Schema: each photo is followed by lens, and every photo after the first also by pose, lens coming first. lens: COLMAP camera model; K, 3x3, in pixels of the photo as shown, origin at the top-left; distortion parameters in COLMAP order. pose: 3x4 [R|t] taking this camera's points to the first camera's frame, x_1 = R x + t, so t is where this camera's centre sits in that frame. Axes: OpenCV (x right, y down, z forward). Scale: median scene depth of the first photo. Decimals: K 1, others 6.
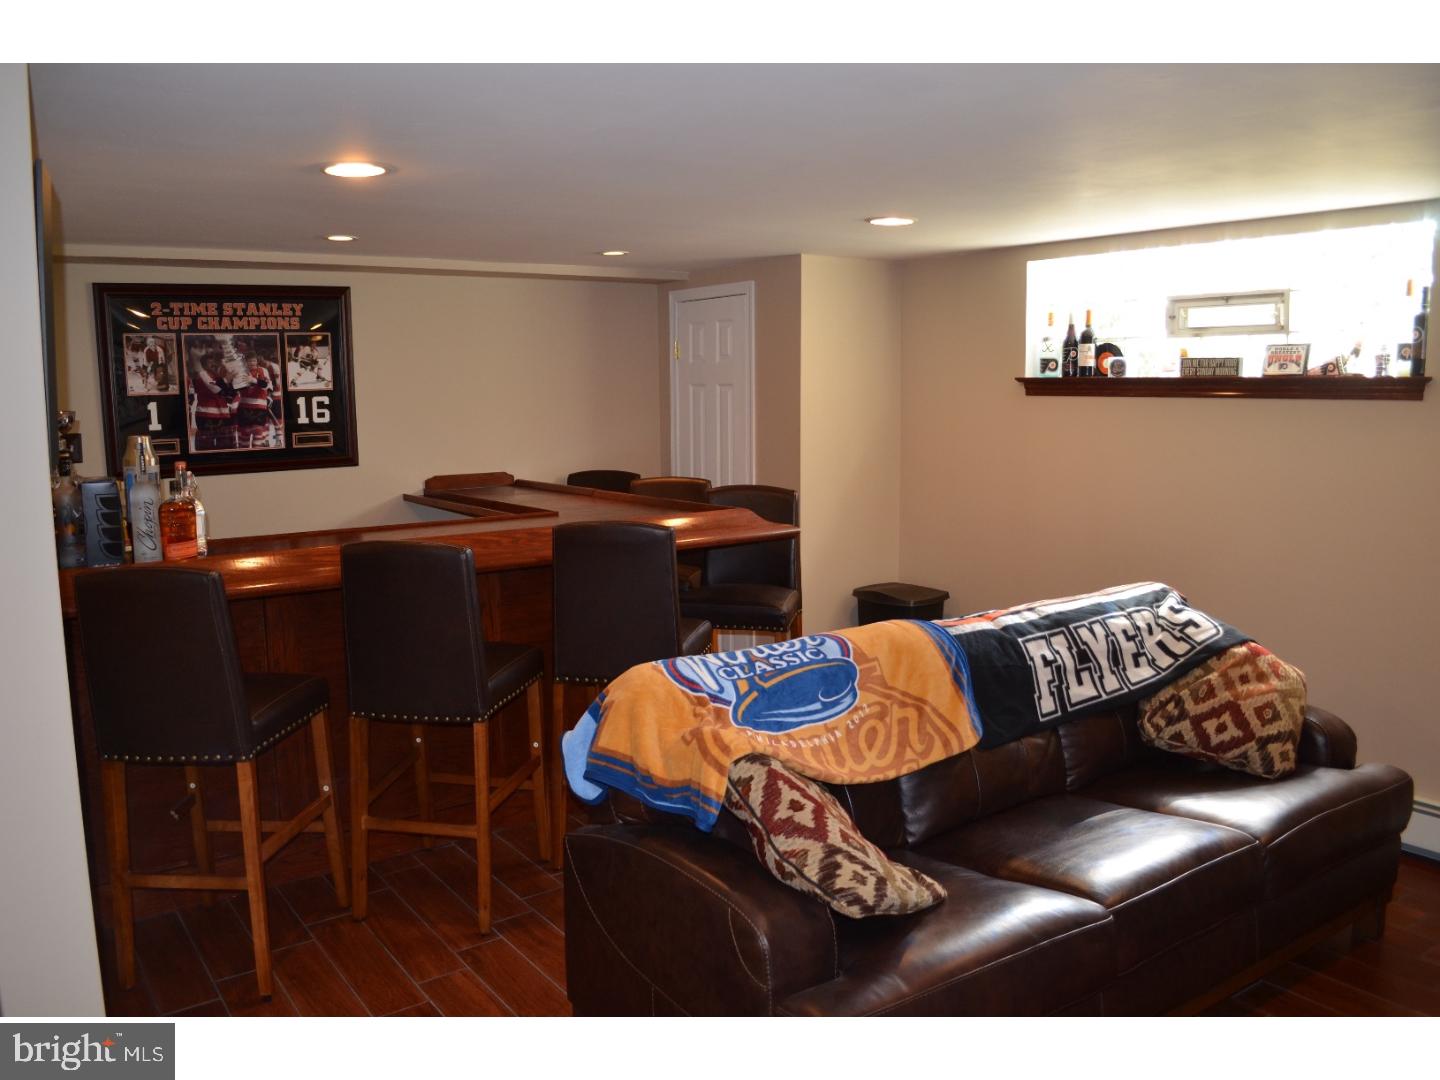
lens RADIAL K [[1140.0, 0, 720.0], [0, 1140.0, 540.0], [0, 0, 1]] dist [-0.090699, 0.004549]
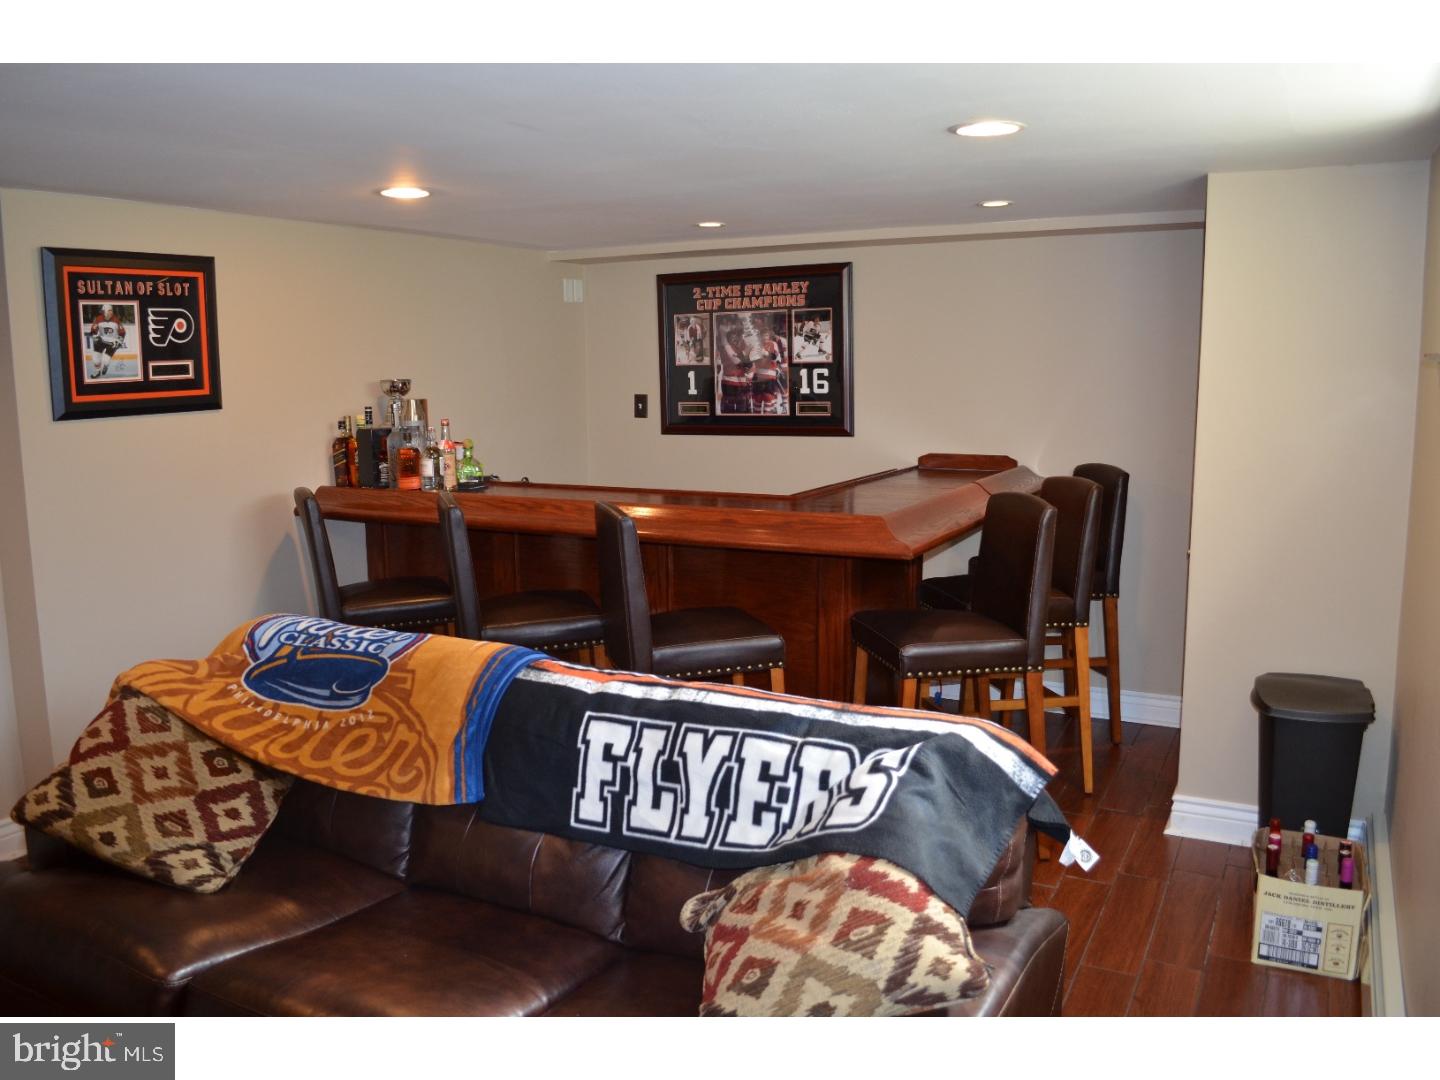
lens RADIAL K [[1140.0, 0, 720.0], [0, 1140.0, 540.0], [0, 0, 1]] dist [-0.090699, 0.004549]
pose [[0.445970, 0.142791, -0.883585, 0.600890], [-0.112831, 0.988286, 0.102762, -0.070976], [0.887908, 0.053867, 0.456857, 0.459380]]
